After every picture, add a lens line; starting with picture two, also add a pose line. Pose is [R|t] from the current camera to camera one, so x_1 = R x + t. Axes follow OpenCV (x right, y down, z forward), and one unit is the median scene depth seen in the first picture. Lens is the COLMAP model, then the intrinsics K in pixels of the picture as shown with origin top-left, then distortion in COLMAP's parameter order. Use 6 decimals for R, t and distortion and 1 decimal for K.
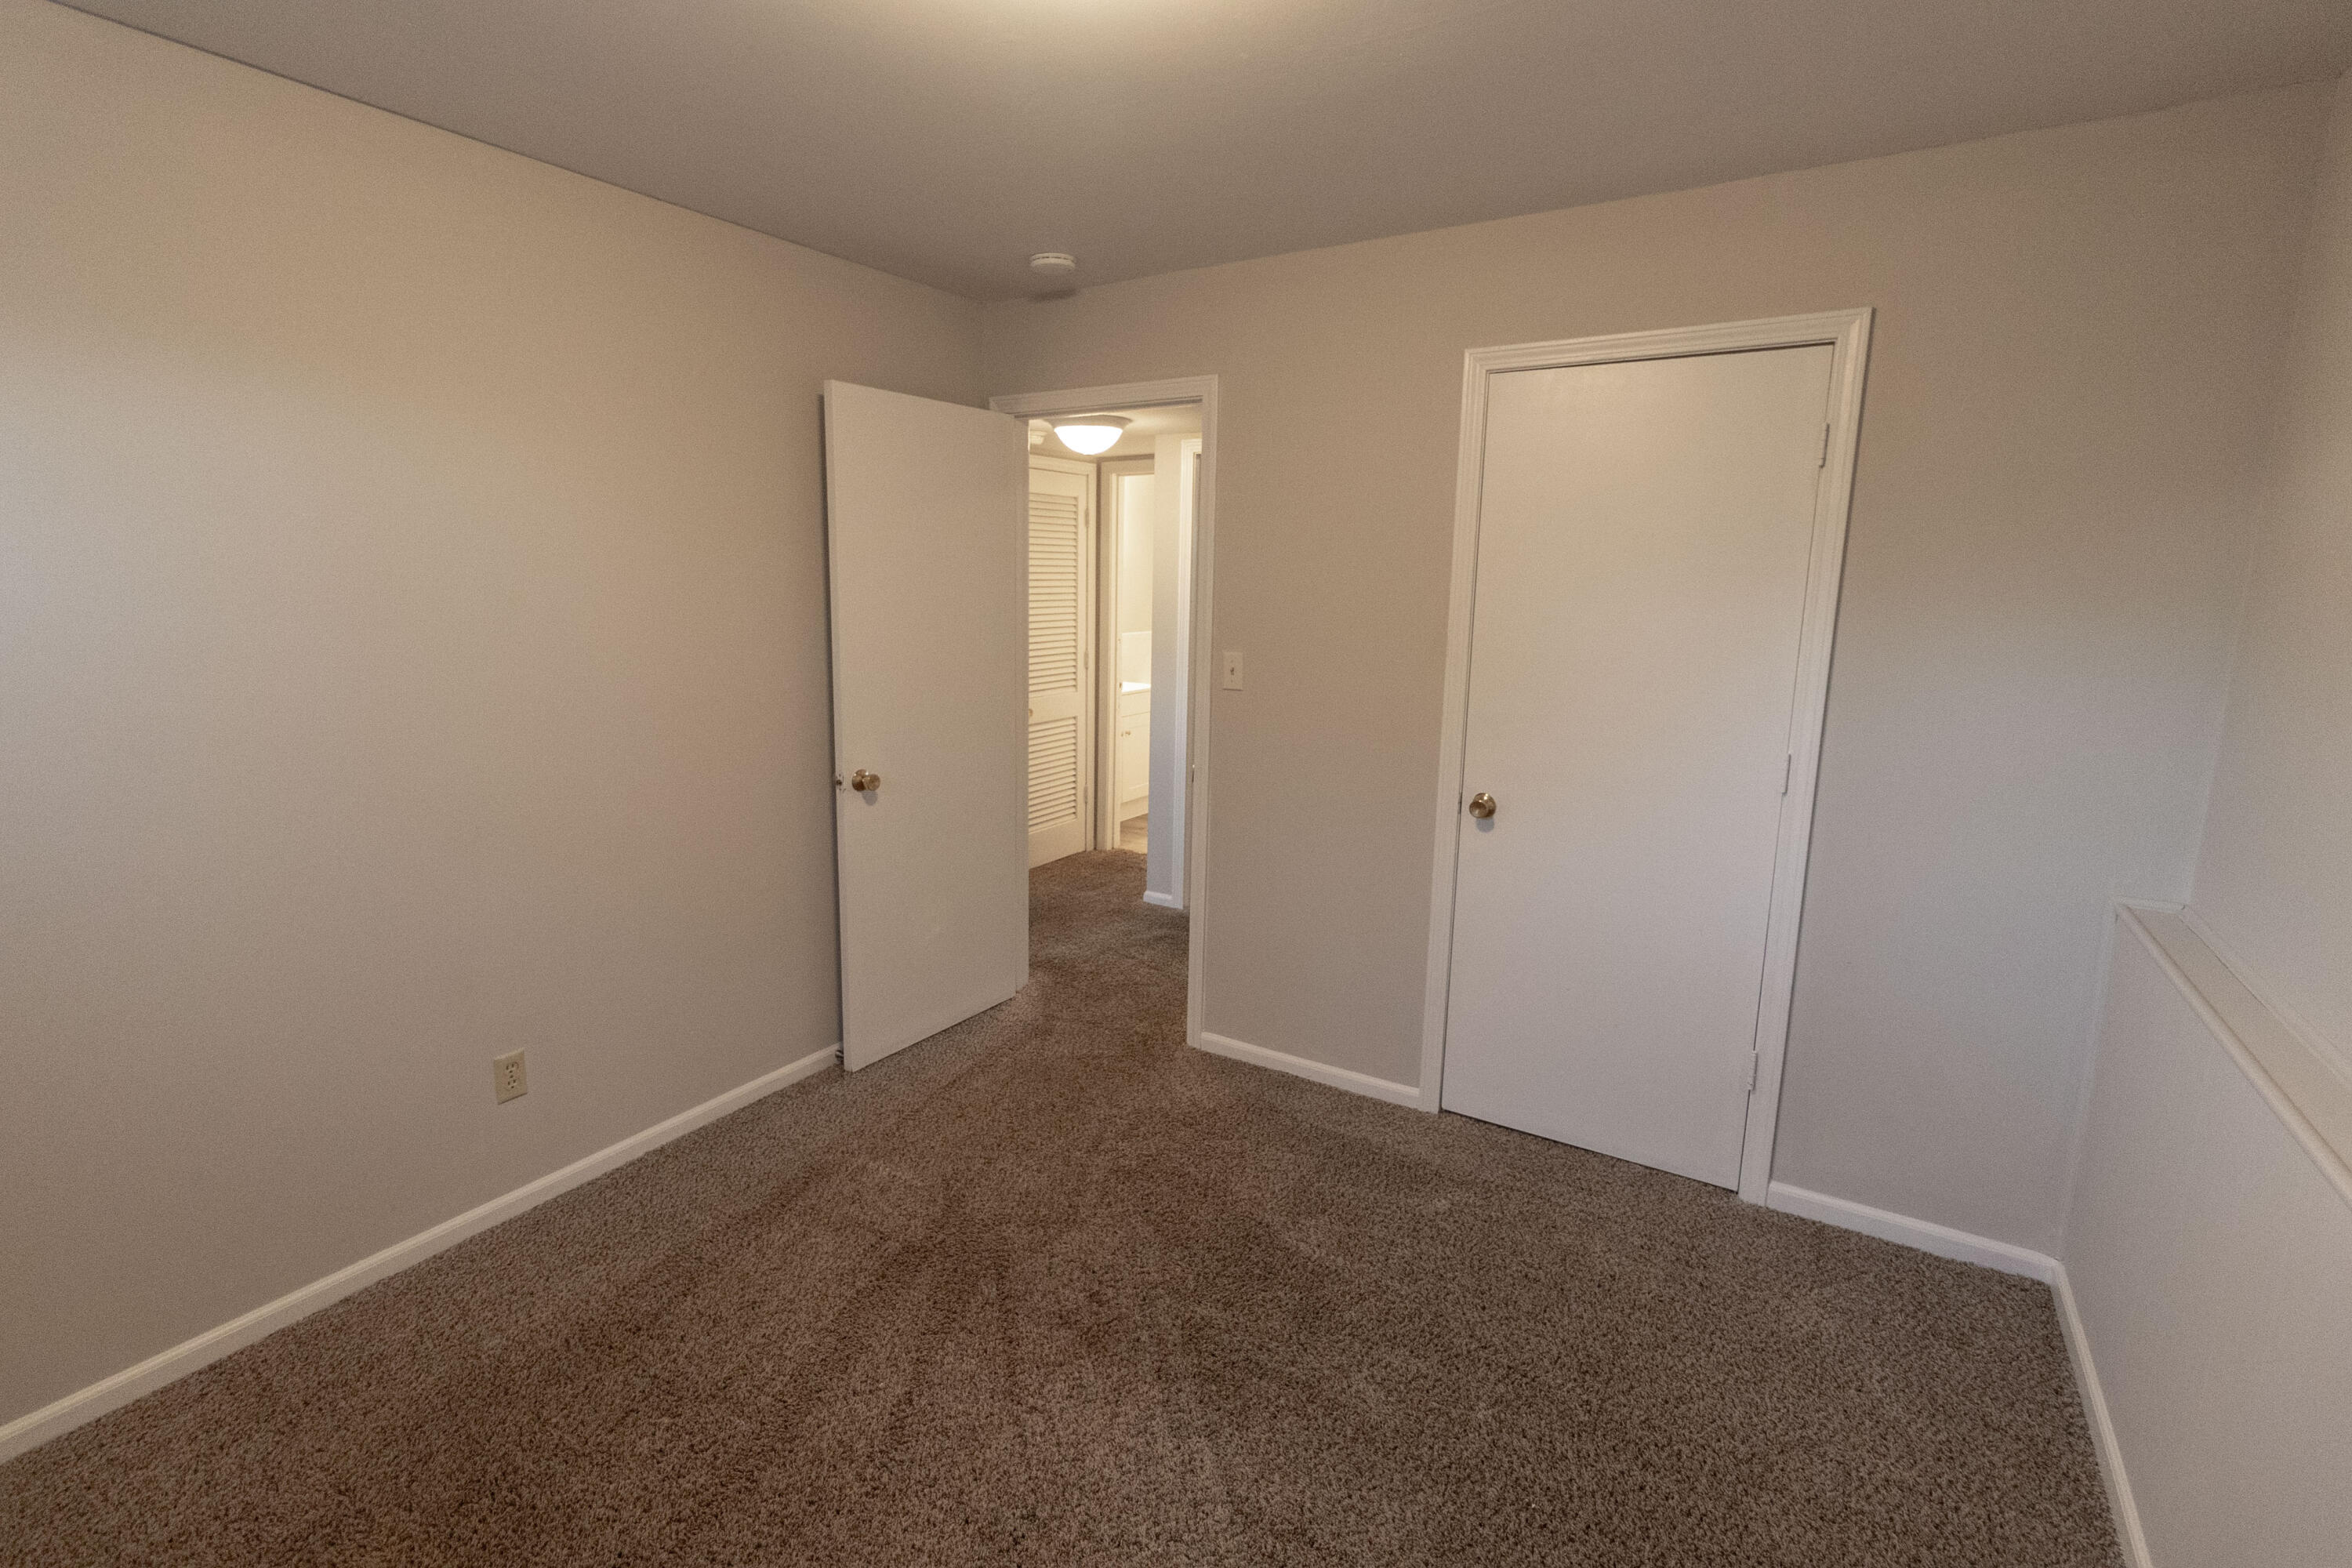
lens RADIAL K [[1086.3, 0, 1176.1], [0, 1086.3, 749.4], [0, 0, 1]] dist [-0.001181, 0.000205]
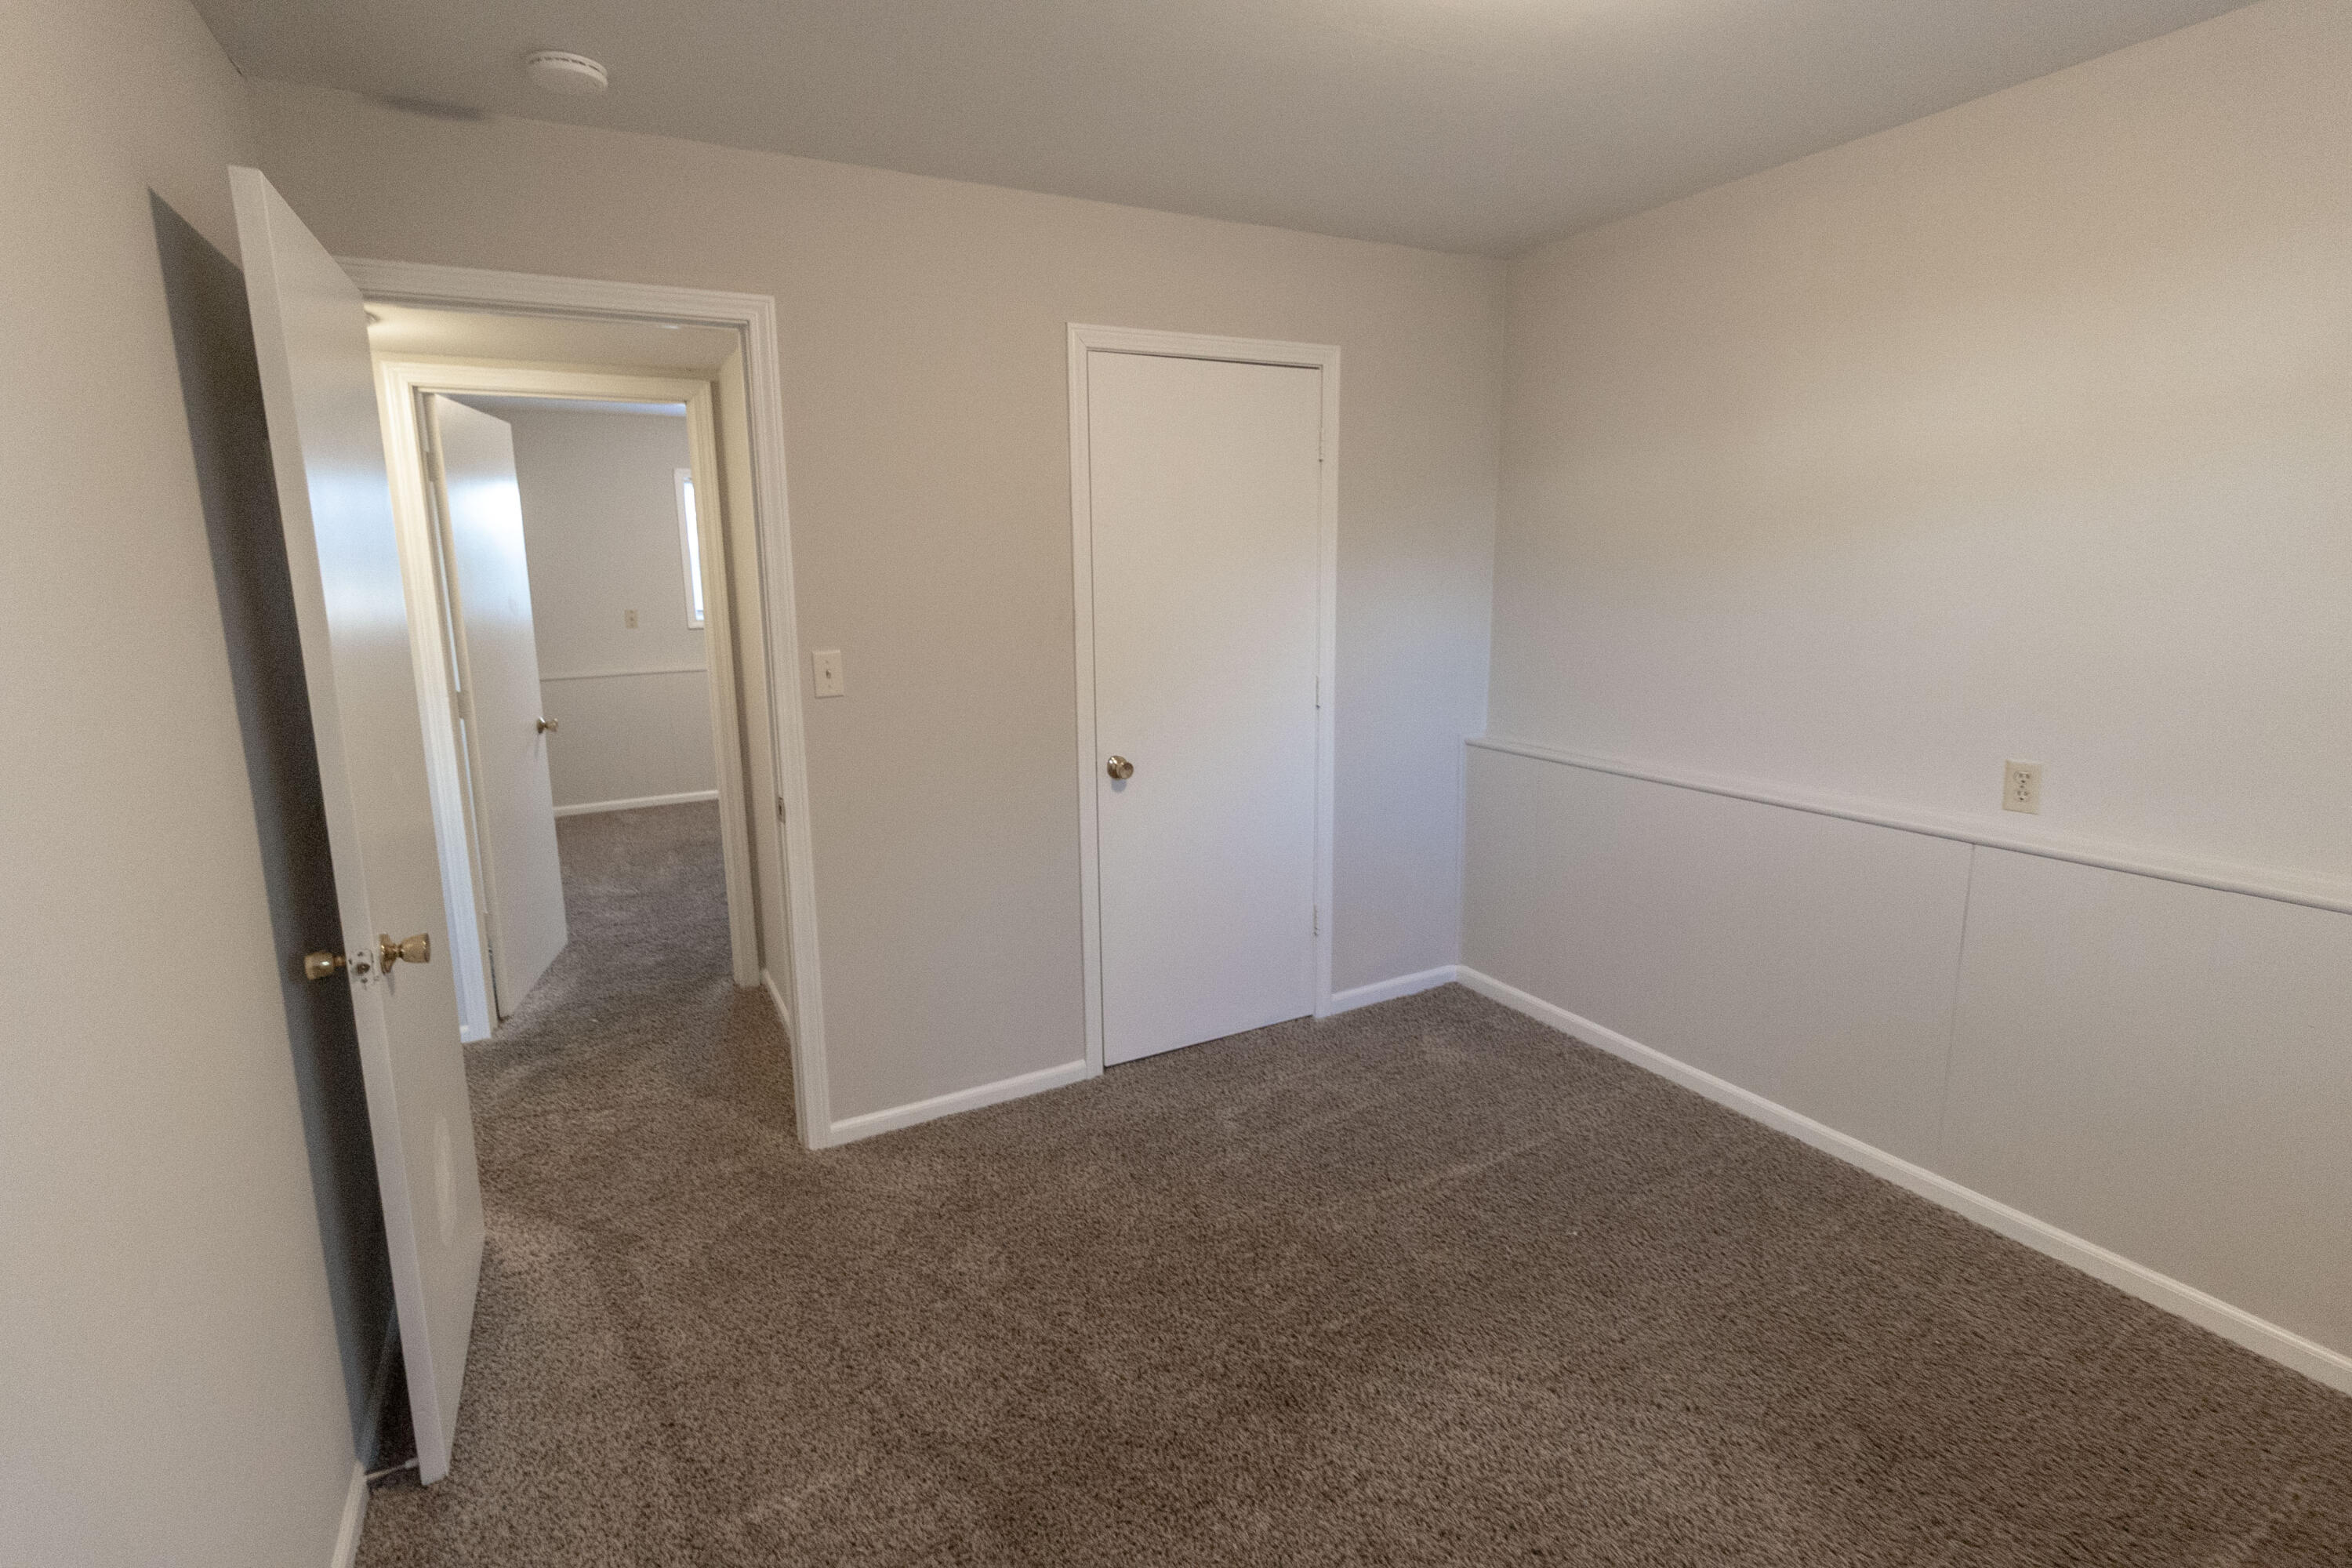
lens RADIAL K [[1086.6, 0, 1160.8], [0, 1086.6, 748.6], [0, 0, 1]] dist [0.001092, 0.000209]
pose [[0.491957, -0.174522, 0.852948, -0.583384], [0.159263, 0.981211, 0.108907, -0.073352], [-0.855929, 0.082266, 0.510508, 0.421930]]
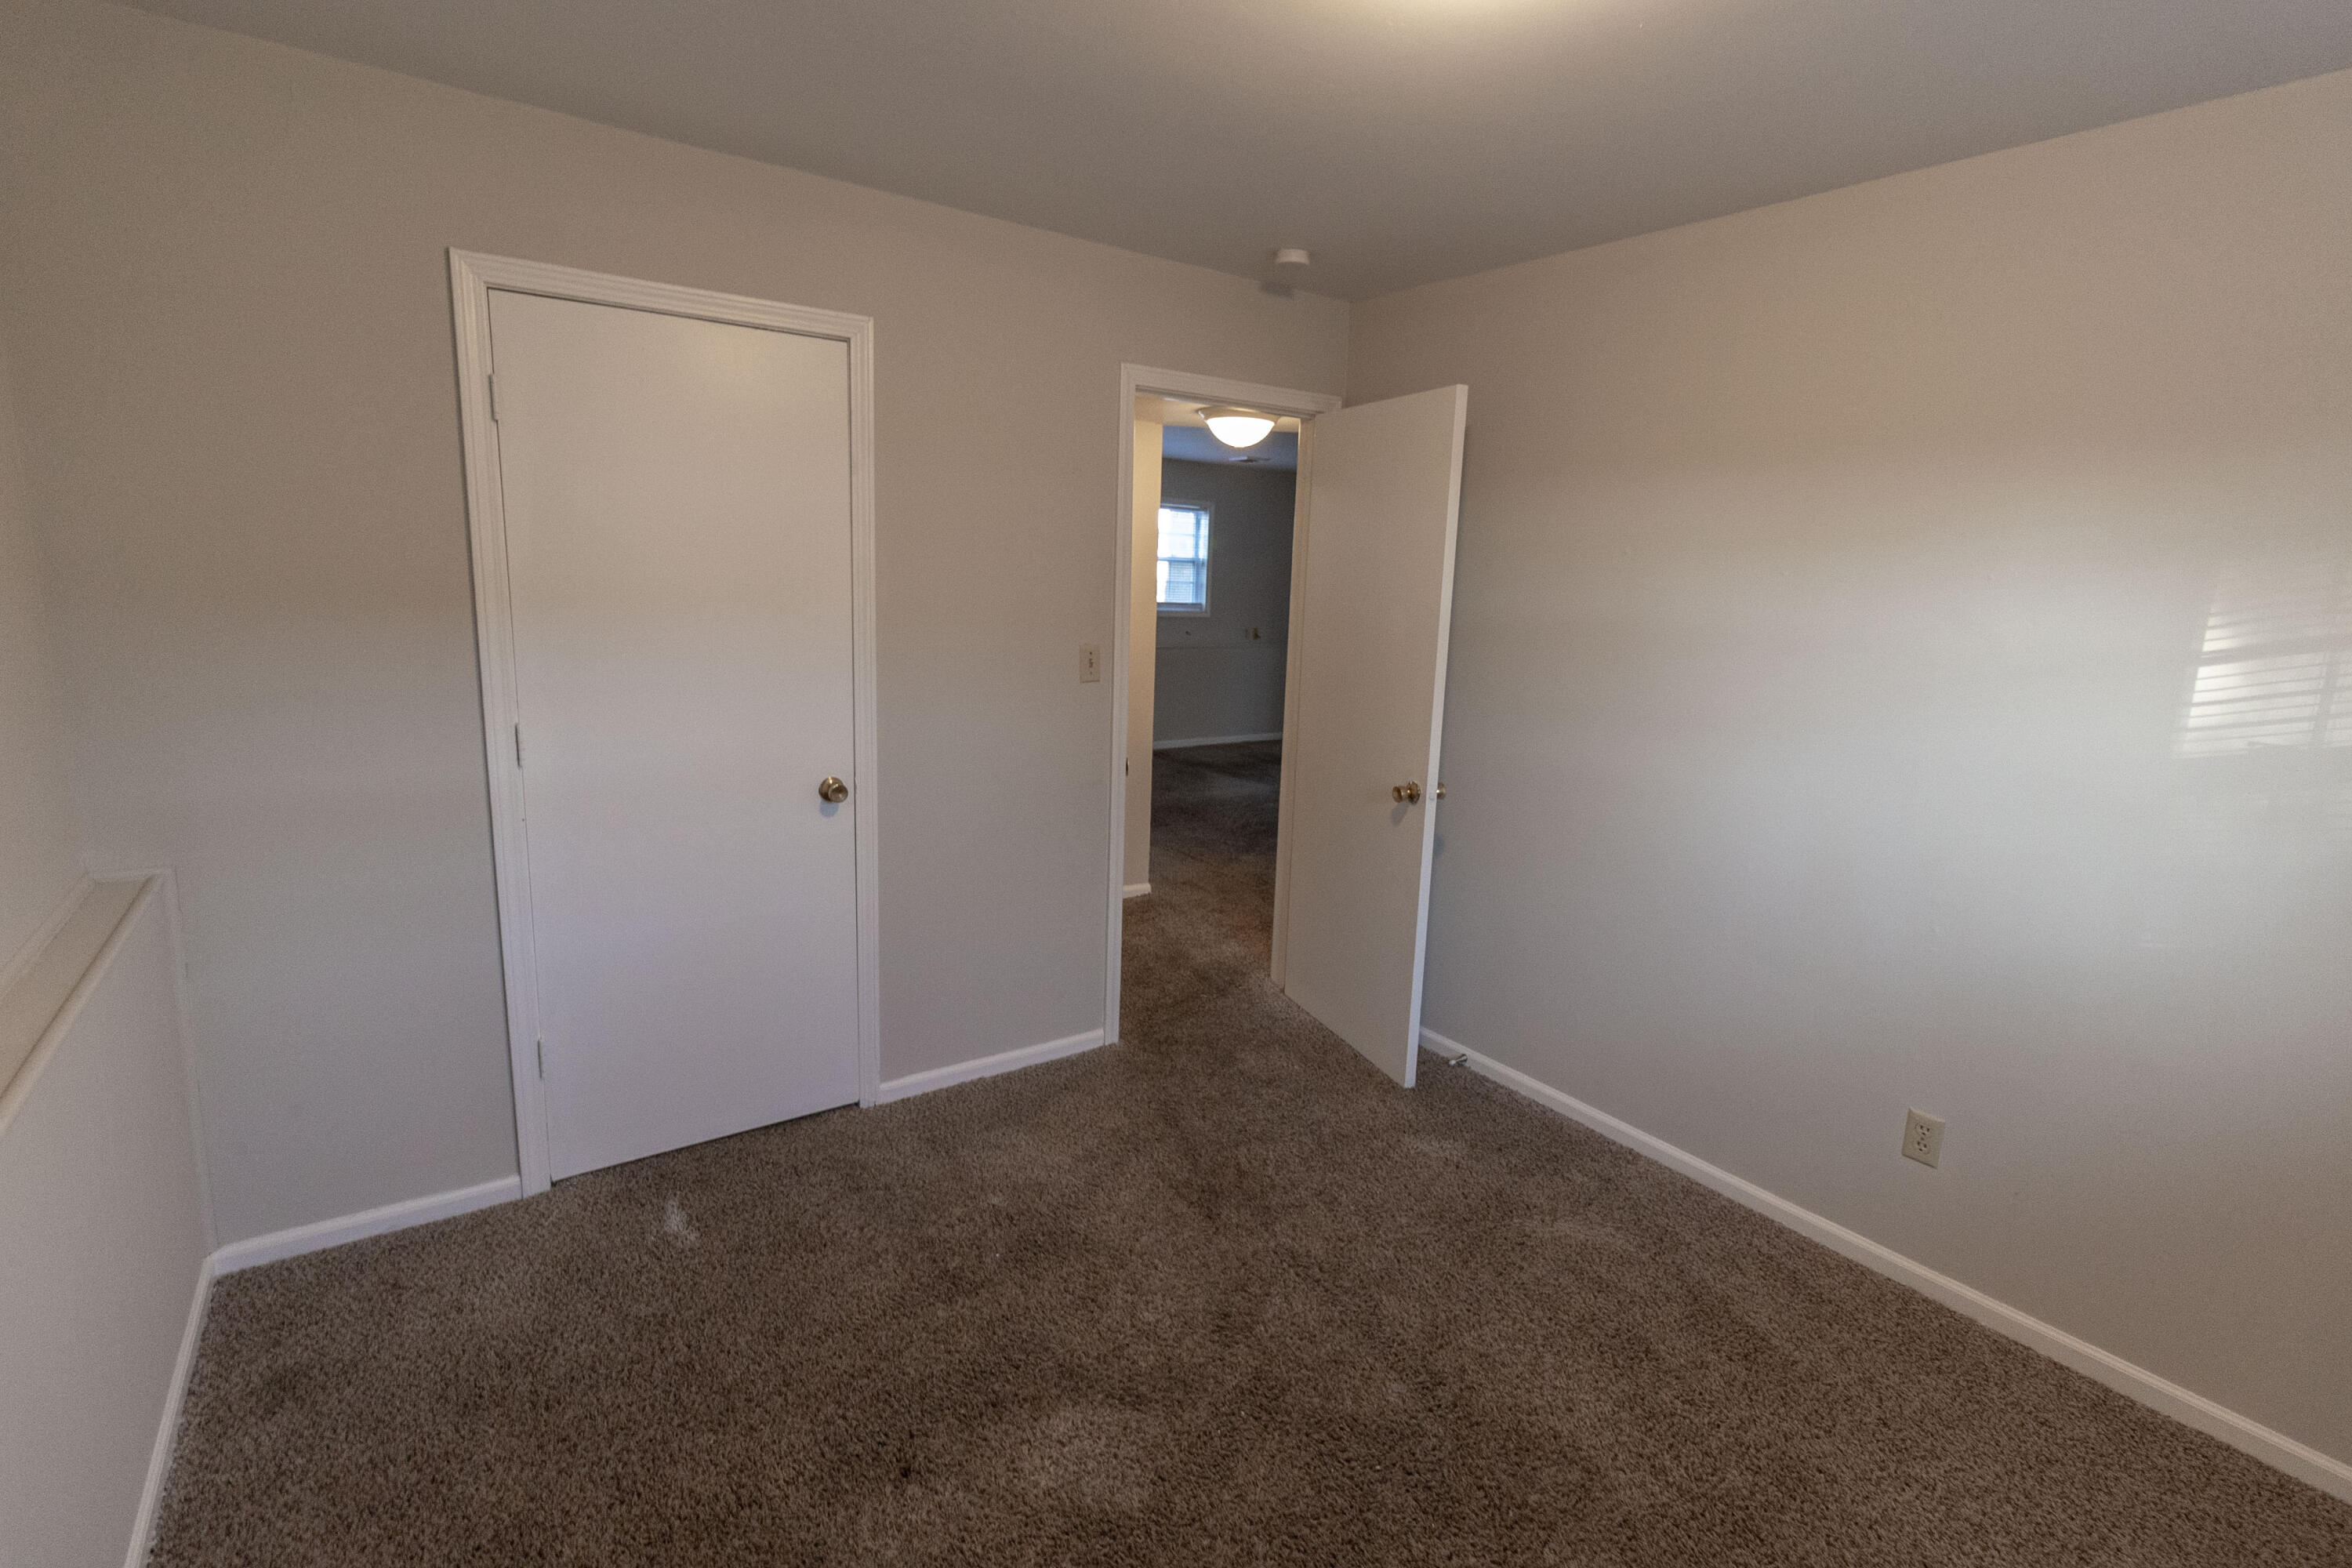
lens RADIAL K [[1086.3, 0, 1176.1], [0, 1086.3, 749.4], [0, 0, 1]] dist [-0.001181, 0.000205]
pose [[0.376803, -0.153148, 0.913546, -0.295603], [0.121017, 0.985924, 0.115367, -0.035433], [-0.918354, 0.067085, 0.390032, 0.220798]]
